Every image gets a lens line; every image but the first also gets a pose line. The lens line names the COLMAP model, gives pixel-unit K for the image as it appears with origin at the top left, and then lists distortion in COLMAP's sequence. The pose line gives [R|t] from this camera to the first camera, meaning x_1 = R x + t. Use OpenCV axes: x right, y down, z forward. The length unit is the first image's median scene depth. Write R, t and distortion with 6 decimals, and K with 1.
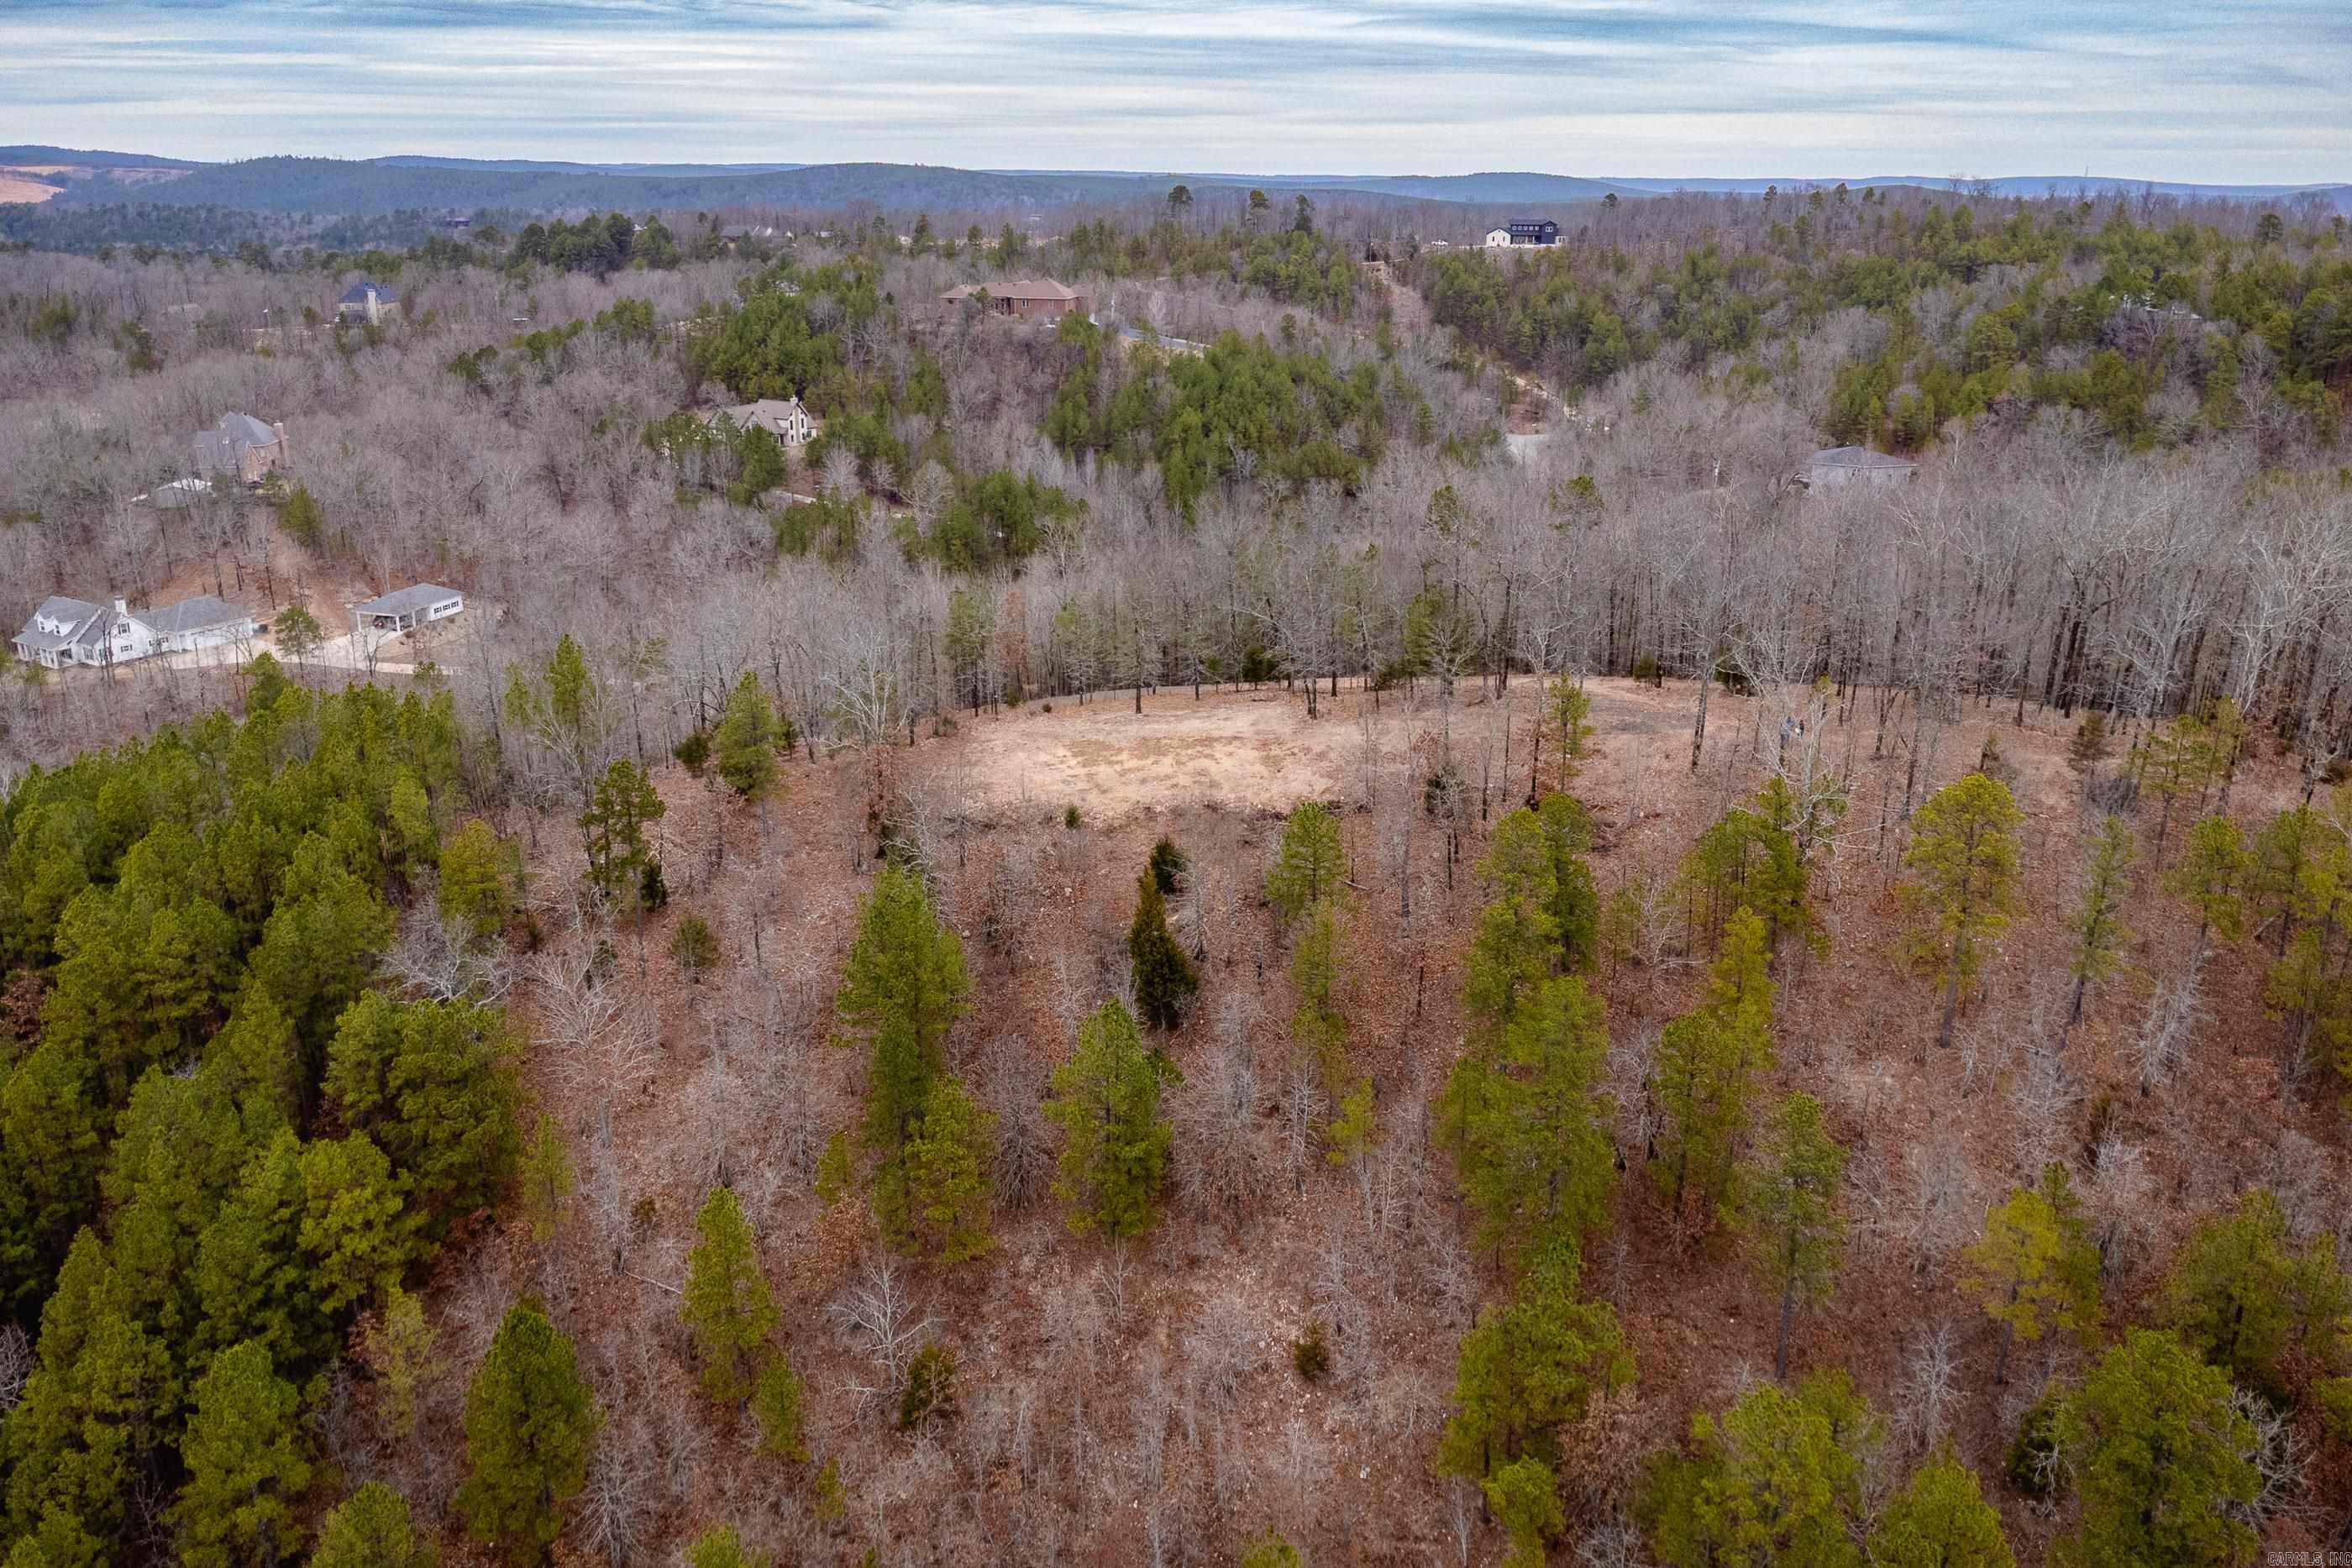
lens RADIAL K [[1710.5, 0, 1156.9], [0, 1710.5, 735.4], [0, 0, 1]] dist [0.017419, -0.021650]
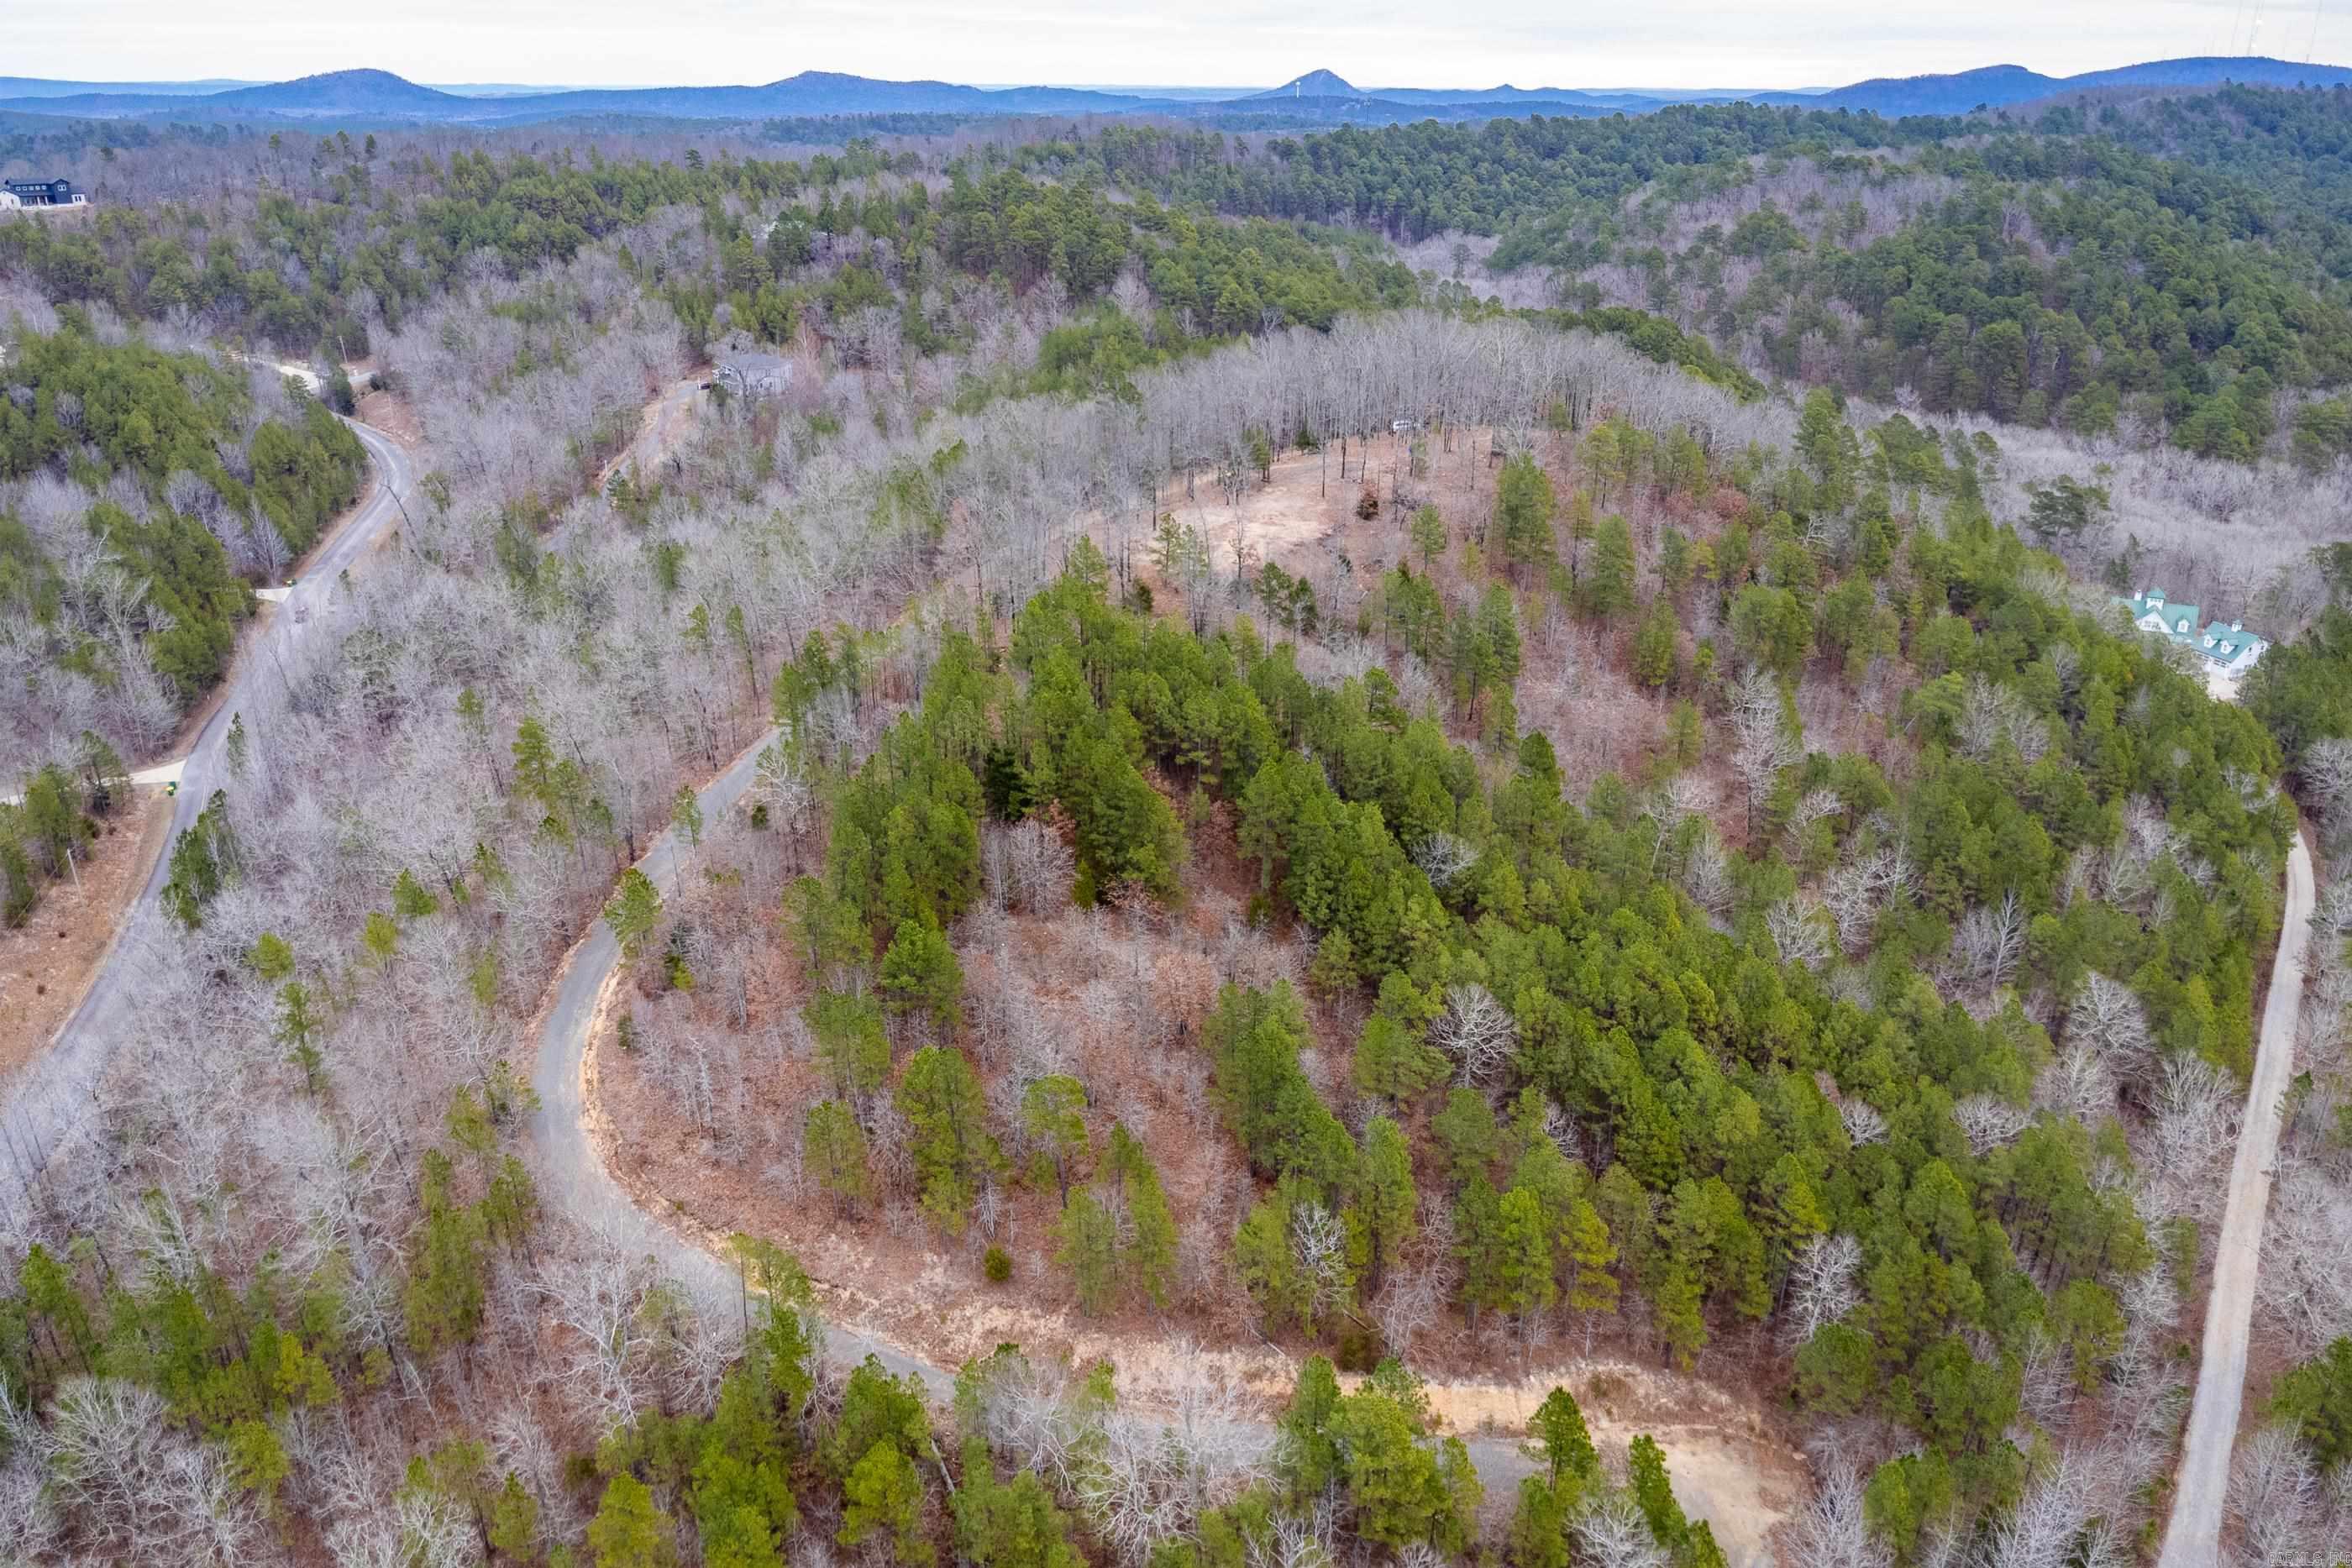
lens RADIAL K [[1710.5, 0, 1164.6], [0, 1710.5, 784.4], [0, 0, 1]] dist [0.017419, -0.021650]
pose [[0.488204, -0.337200, 0.804955, -0.459815], [0.271845, 0.935211, 0.226892, -0.050400], [-0.829311, 0.108053, 0.548240, 0.020388]]
